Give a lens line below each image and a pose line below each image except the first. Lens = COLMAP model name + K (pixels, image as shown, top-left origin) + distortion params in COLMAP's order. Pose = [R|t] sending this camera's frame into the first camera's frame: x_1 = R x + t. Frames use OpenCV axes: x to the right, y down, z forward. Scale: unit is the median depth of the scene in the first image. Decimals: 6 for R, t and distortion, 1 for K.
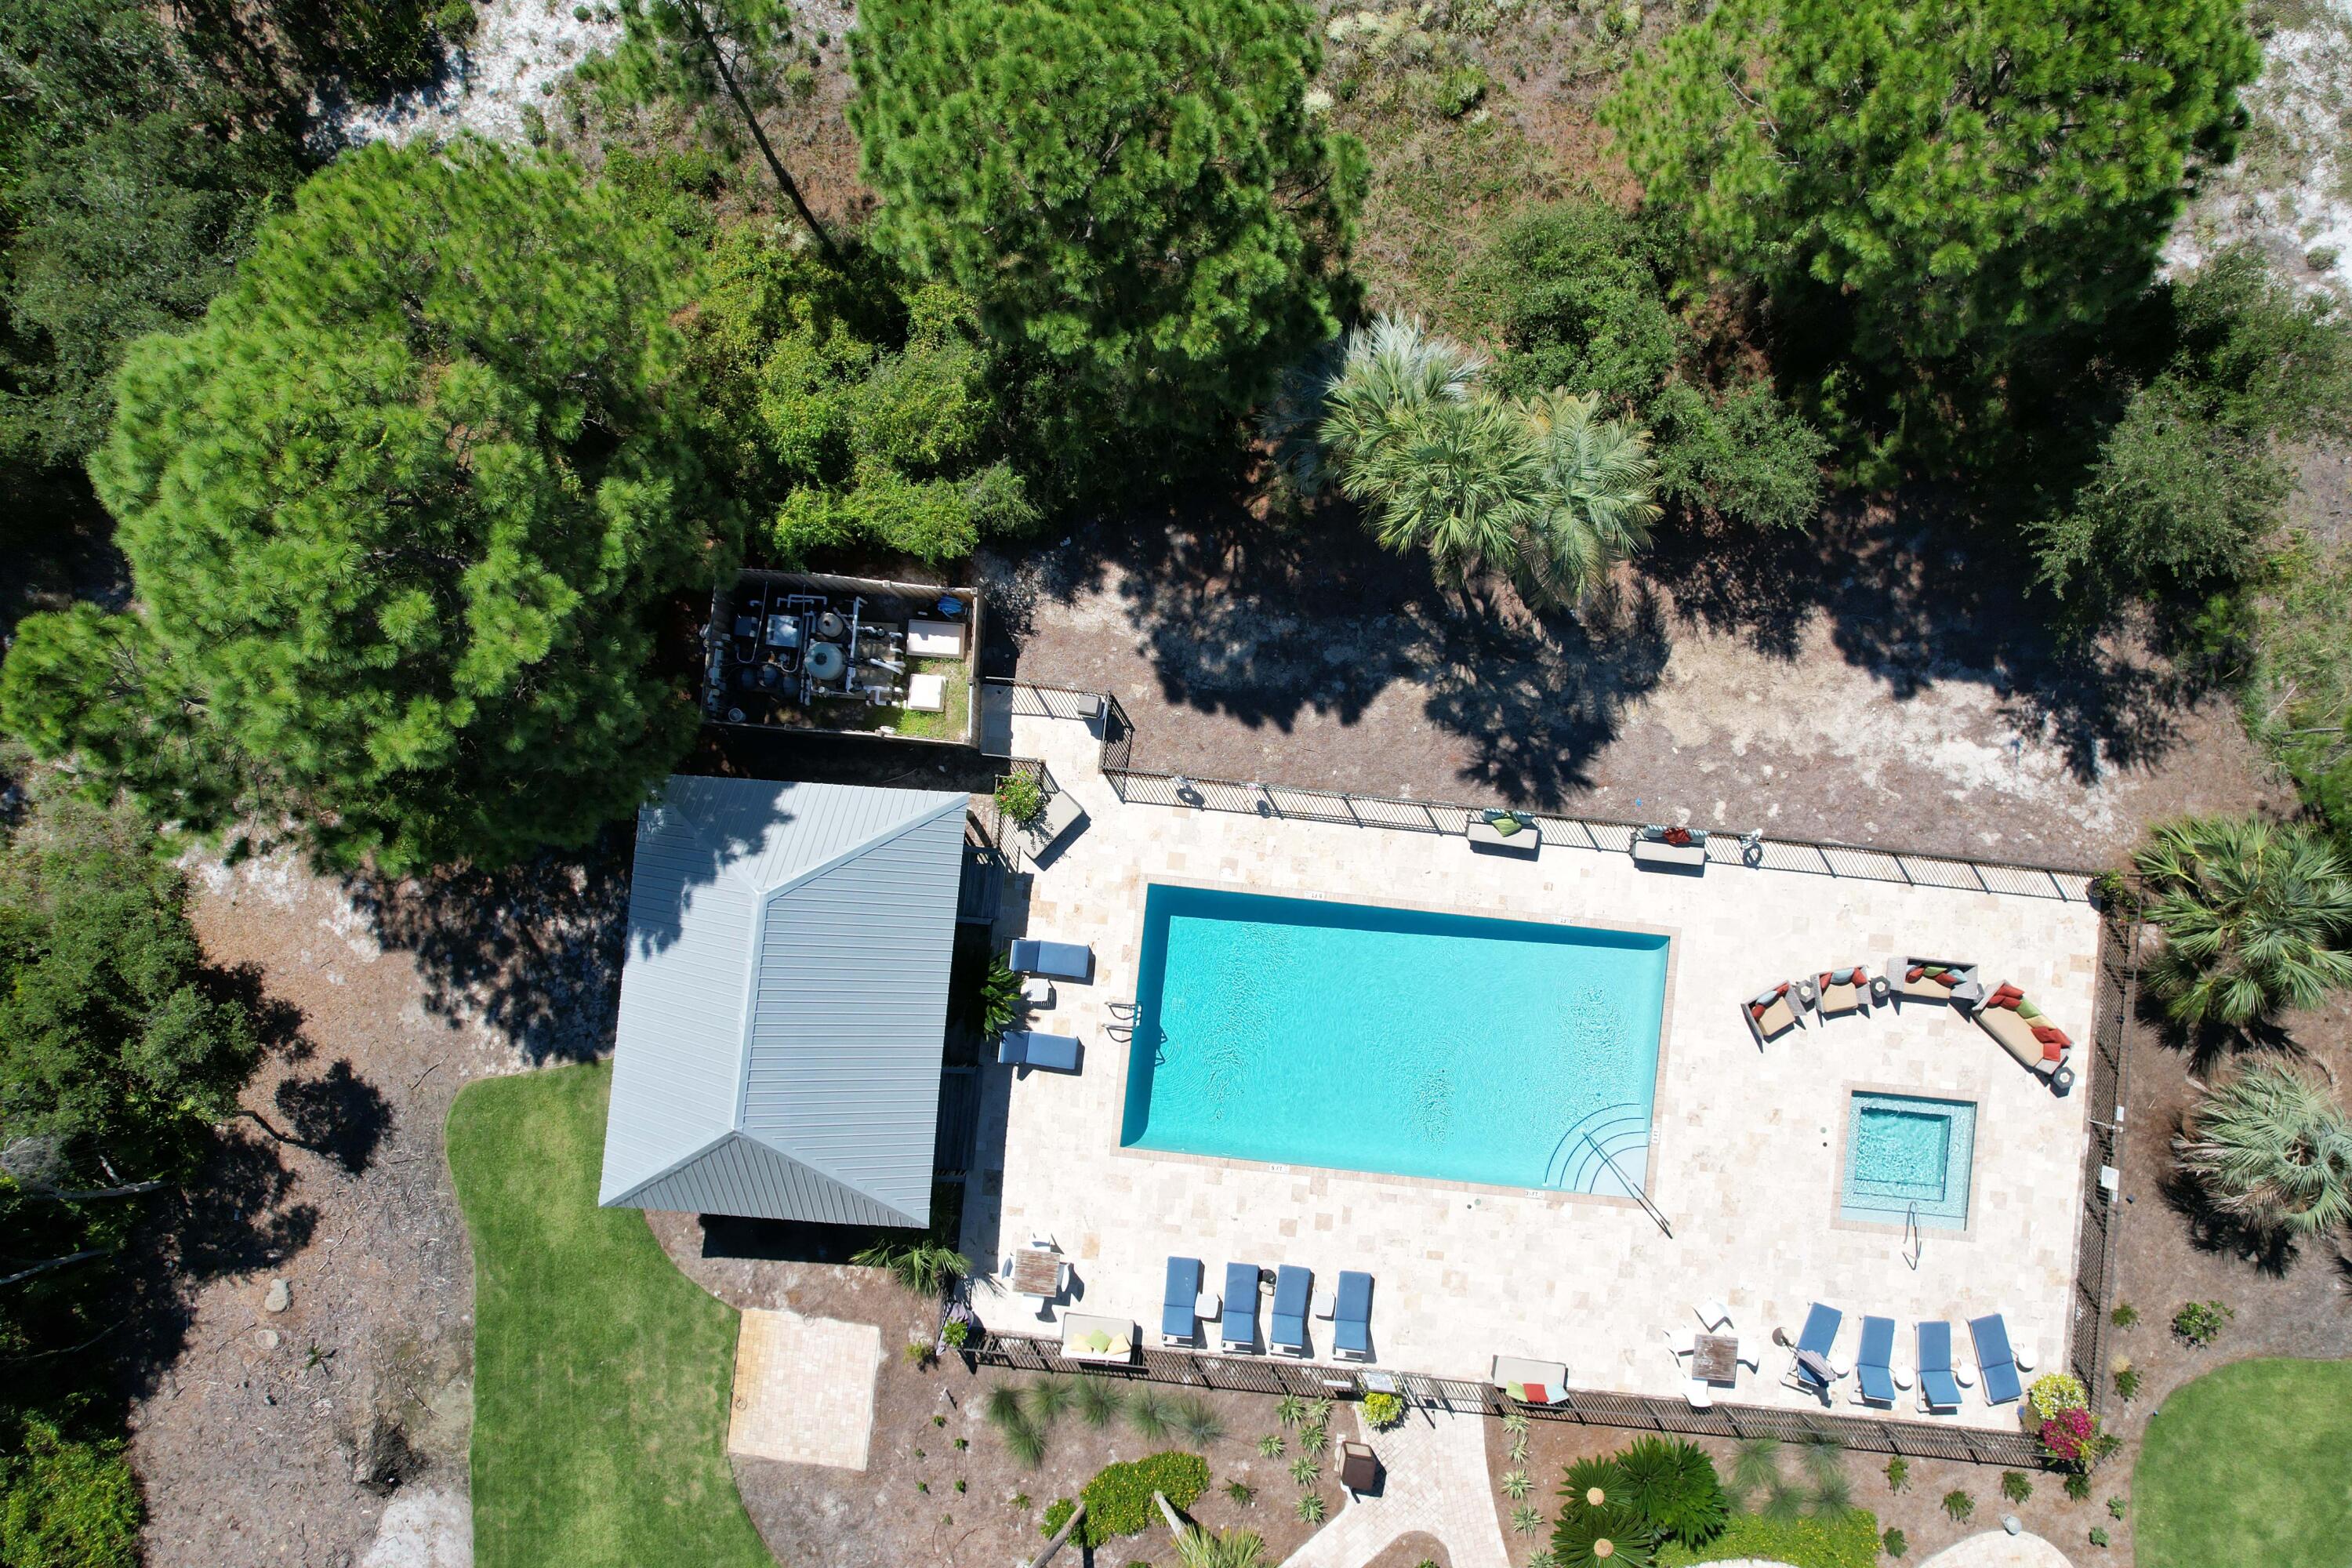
lens RADIAL K [[1495.0, 0, 1176.0], [0, 1495.0, 784.0], [0, 0, 1]] dist [-0.077482, 0.067975]
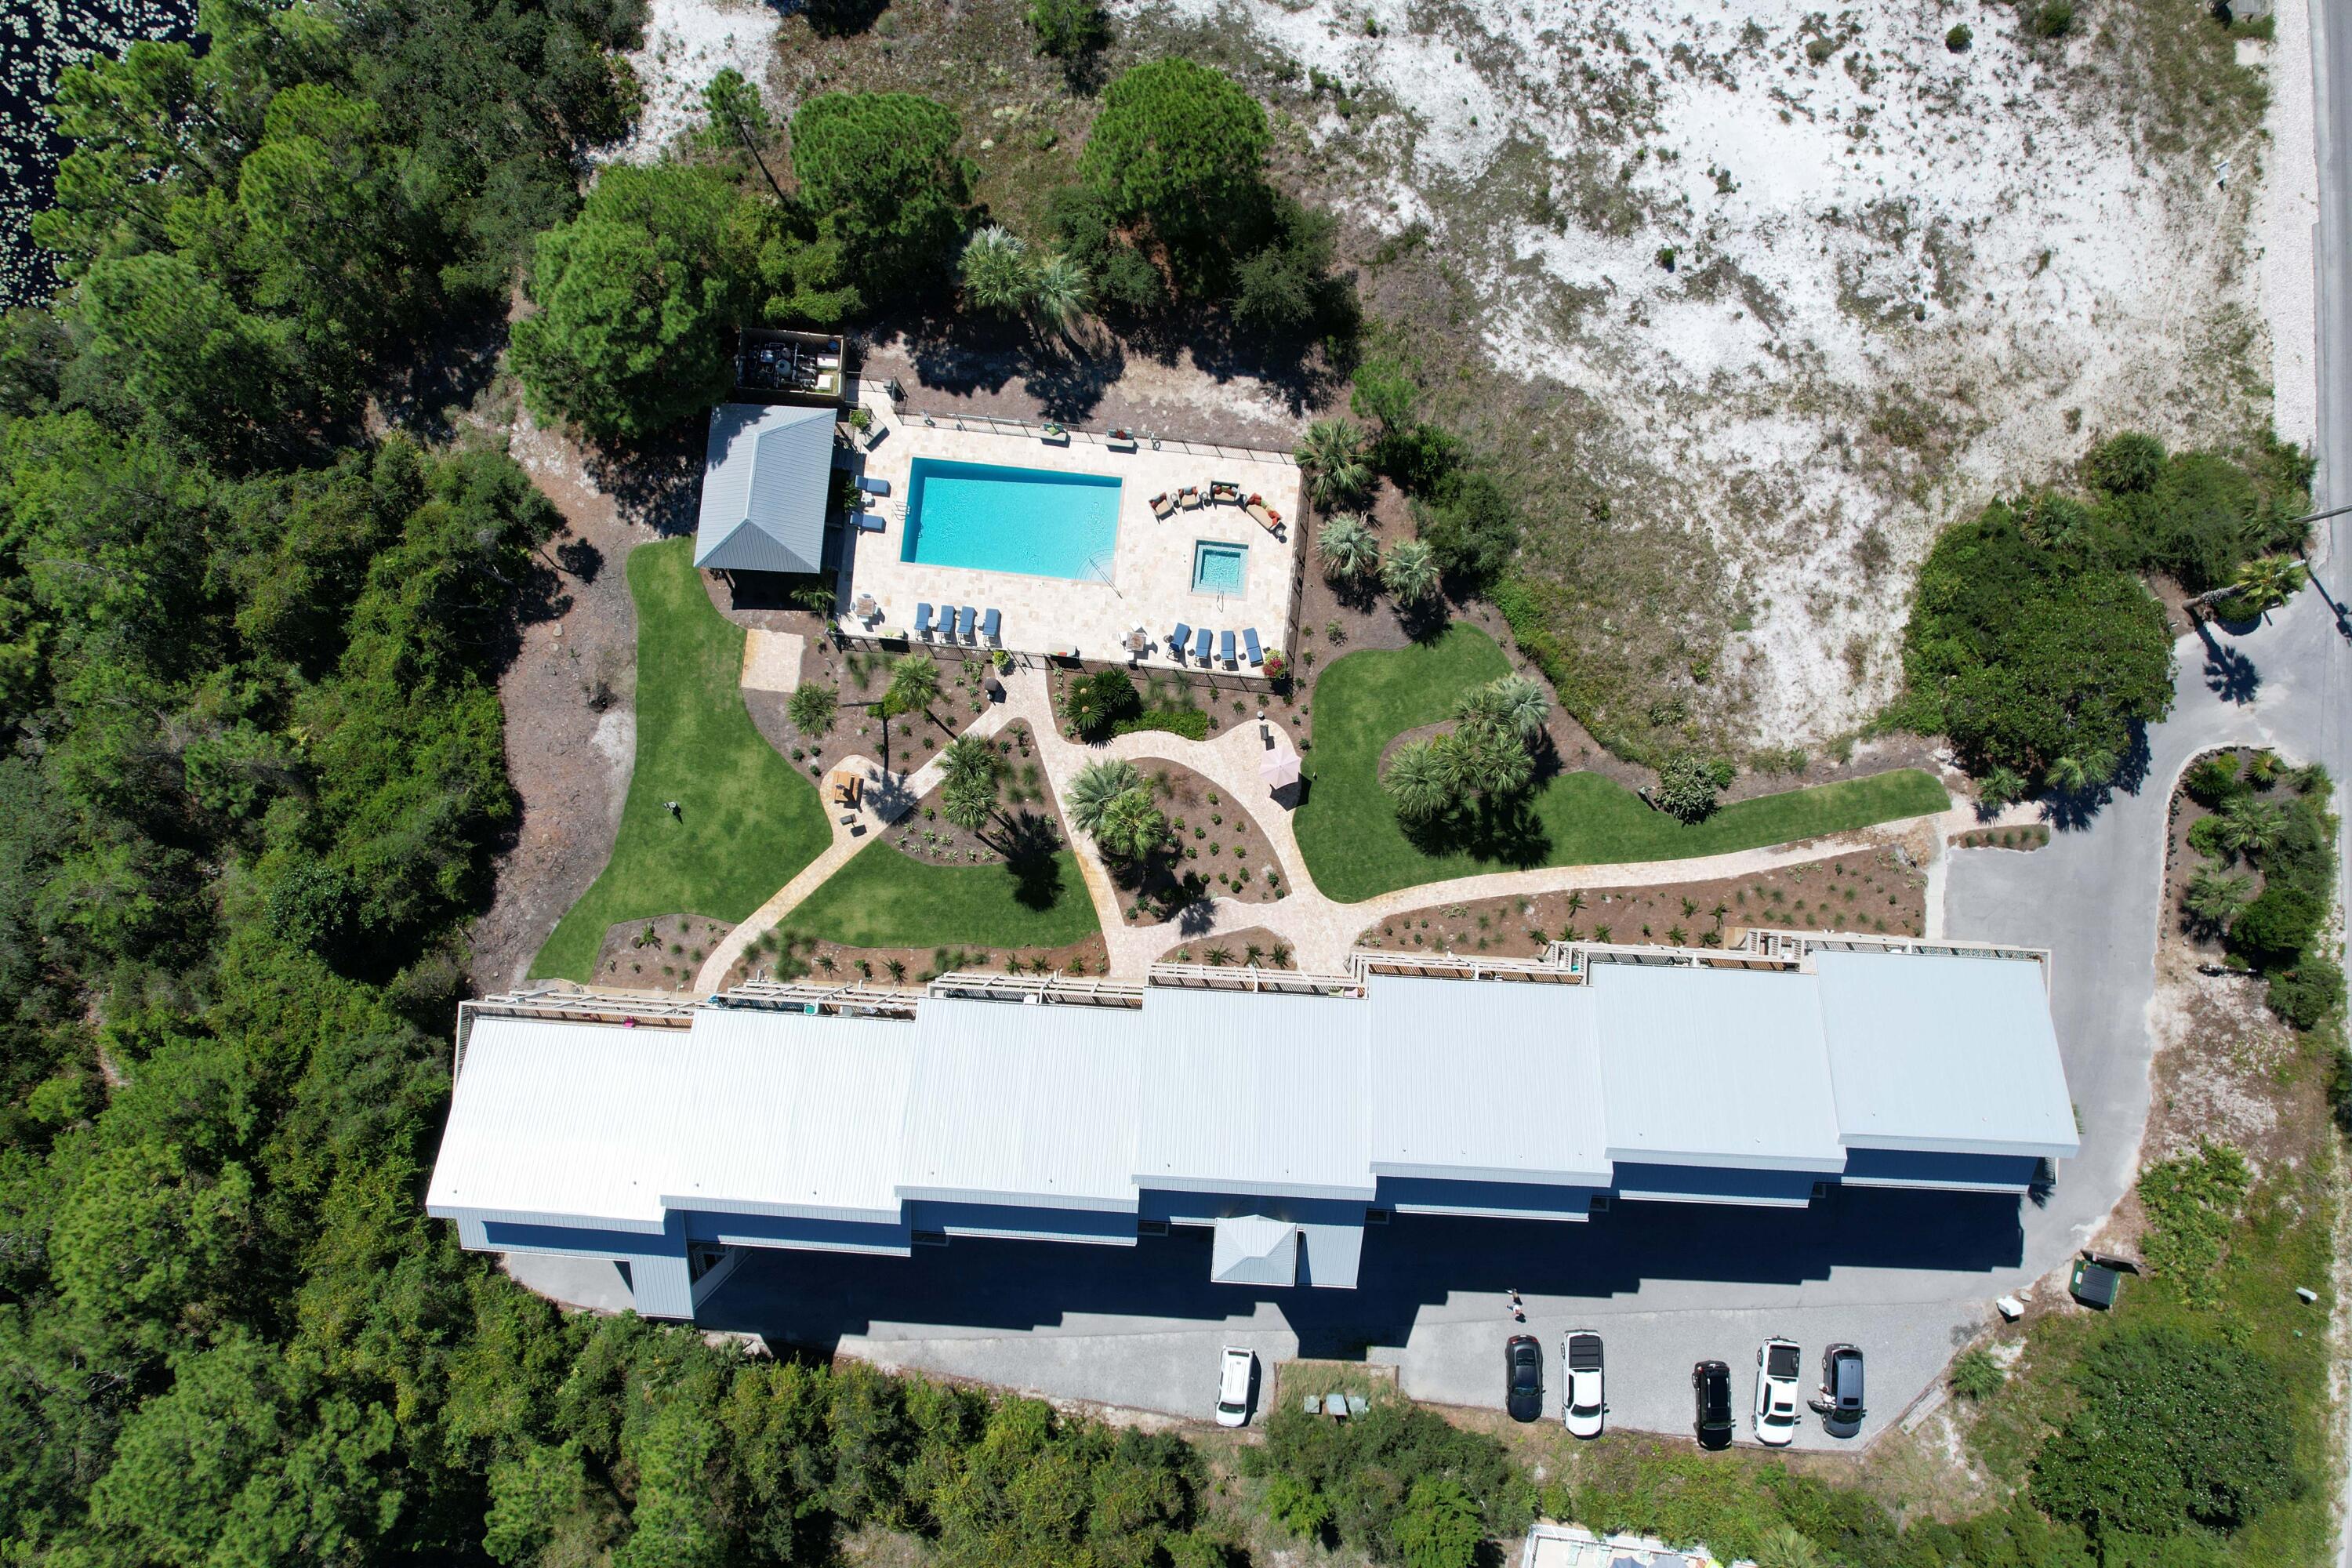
lens RADIAL K [[1486.0, 0, 1176.0], [0, 1486.0, 784.0], [0, 0, 1]] dist [-0.062380, 0.028435]
pose [[0.999998, 0.001753, -0.000243, 0.423896], [-0.001753, 0.999998, 0.000390, 0.612493], [0.000244, -0.000390, 1.000000, -1.473514]]
